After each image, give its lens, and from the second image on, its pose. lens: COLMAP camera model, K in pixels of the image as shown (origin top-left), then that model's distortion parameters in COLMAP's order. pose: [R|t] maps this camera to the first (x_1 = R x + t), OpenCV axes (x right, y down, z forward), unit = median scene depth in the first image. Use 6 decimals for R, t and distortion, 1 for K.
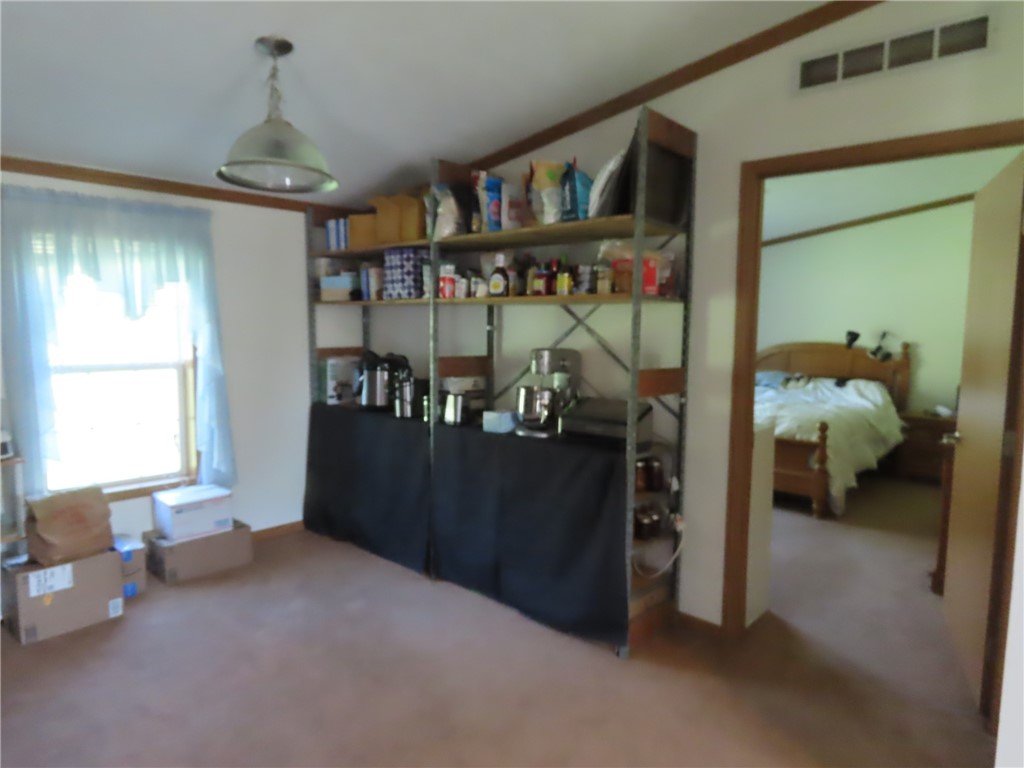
lens RADIAL K [[655.8, 0, 506.6], [0, 655.8, 387.0], [0, 0, 1]] dist [0.005710, 0.003098]
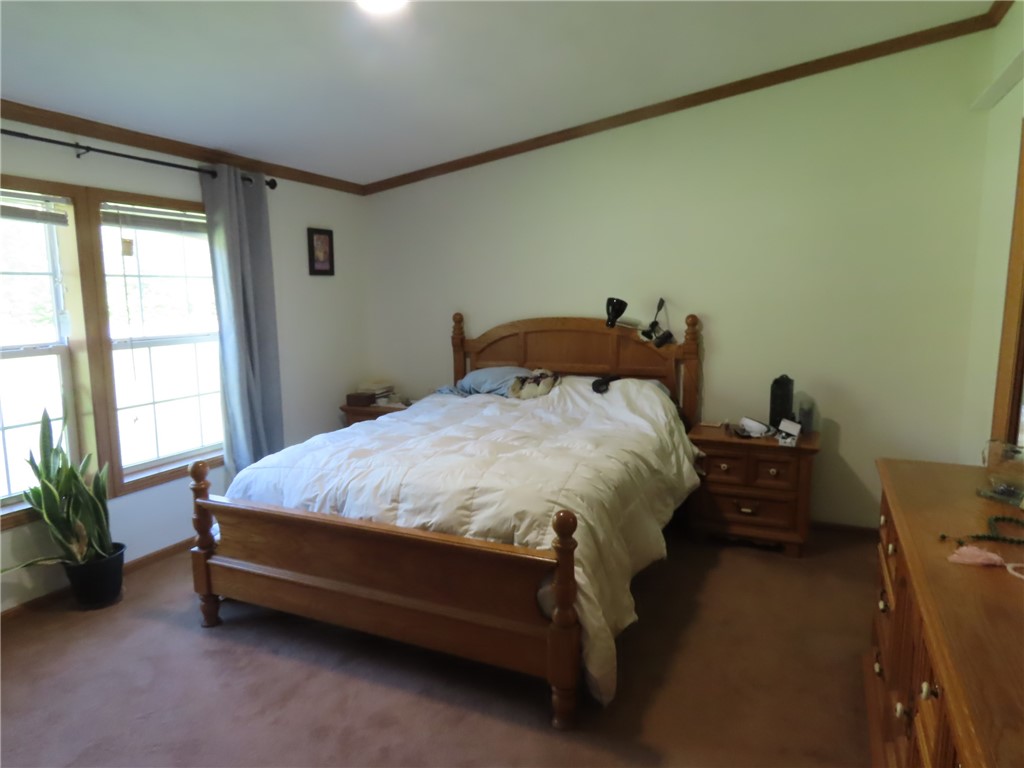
lens RADIAL K [[655.8, 0, 516.1], [0, 655.8, 379.3], [0, 0, 1]] dist [0.005710, 0.003098]
pose [[0.944300, -0.057682, 0.323991, 0.242669], [0.046213, 0.998006, 0.042989, -0.041459], [-0.325825, -0.025622, 0.945083, 0.461637]]
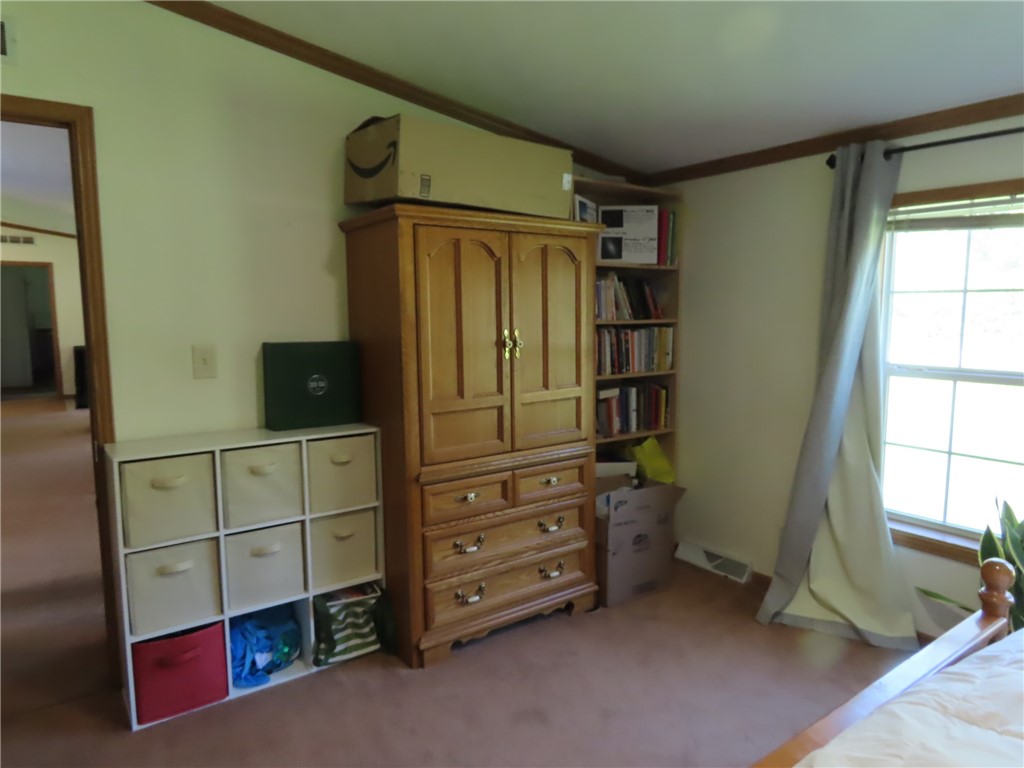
lens RADIAL K [[655.8, 0, 512.4], [0, 655.8, 381.3], [0, 0, 1]] dist [0.005710, 0.003098]
pose [[-0.180137, 0.122261, -0.976014, 0.447996], [-0.112875, 0.983121, 0.143984, -0.068245], [0.977144, 0.136104, -0.163296, 0.694783]]
